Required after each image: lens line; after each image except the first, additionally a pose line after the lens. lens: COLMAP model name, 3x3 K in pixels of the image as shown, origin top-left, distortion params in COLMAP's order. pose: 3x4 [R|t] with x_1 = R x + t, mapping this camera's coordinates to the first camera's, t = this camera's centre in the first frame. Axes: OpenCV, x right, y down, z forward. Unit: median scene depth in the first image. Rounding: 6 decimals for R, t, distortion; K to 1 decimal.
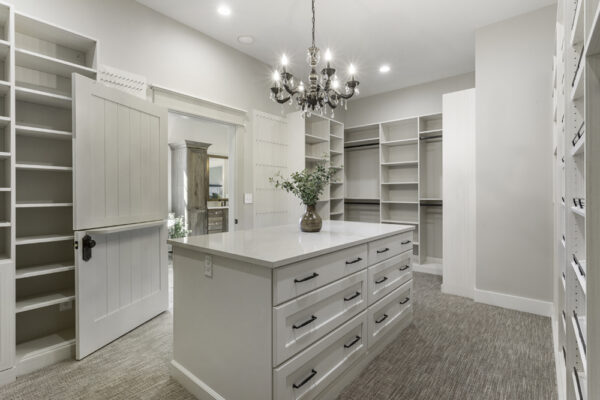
lens RADIAL K [[290.2, 0, 298.8], [0, 290.2, 196.1], [0, 0, 1]] dist [0.003252, 0.003399]
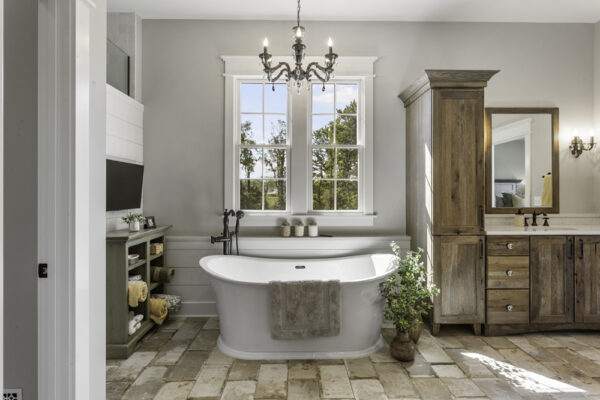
lens RADIAL K [[336.0, 0, 298.3], [0, 336.0, 198.6], [0, 0, 1]] dist [-0.006939, -0.002322]
pose [[0.664326, -0.002741, -0.747438, -0.139322], [0.001931, 0.999996, -0.001951, -0.005369], [0.747441, -0.000147, 0.664329, 0.497680]]
